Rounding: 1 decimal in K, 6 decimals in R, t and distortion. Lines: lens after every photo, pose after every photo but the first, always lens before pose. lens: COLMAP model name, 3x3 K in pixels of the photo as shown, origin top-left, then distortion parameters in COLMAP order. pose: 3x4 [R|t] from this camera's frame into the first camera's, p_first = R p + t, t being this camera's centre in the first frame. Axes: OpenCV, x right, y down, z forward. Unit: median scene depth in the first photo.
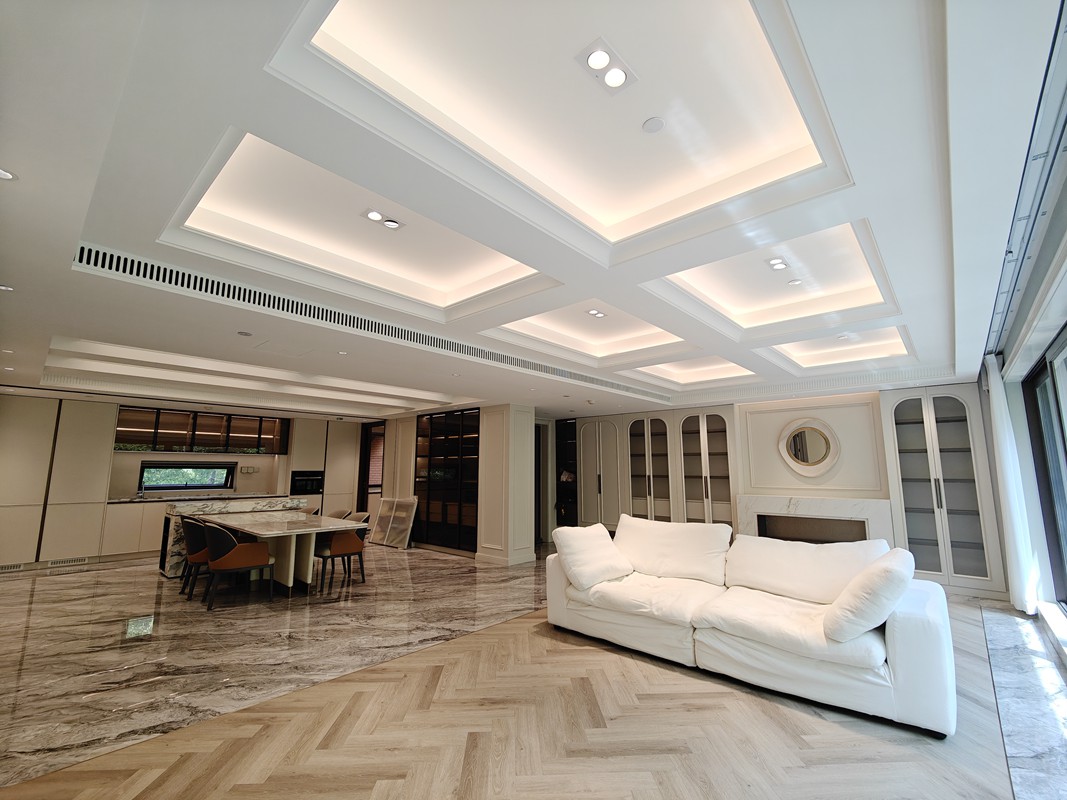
lens RADIAL K [[459.2, 0, 533.5], [0, 459.2, 400.0], [0, 0, 1]] dist [0.000048, -0.000021]
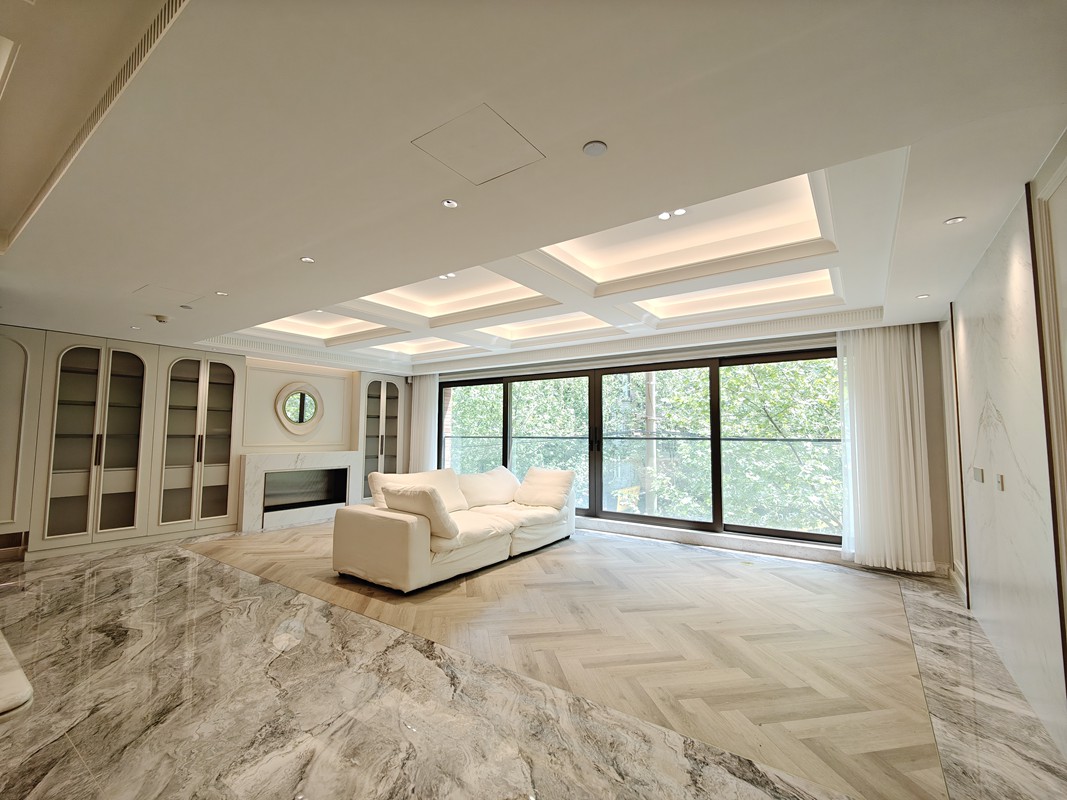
lens RADIAL K [[459.2, 0, 533.5], [0, 459.2, 400.0], [0, 0, 1]] dist [0.000048, -0.000021]
pose [[-0.099163, 0.071390, 0.992507, -0.943970], [-0.149418, 0.985046, -0.085782, 0.155163], [-0.983789, -0.156805, -0.087013, 0.913952]]
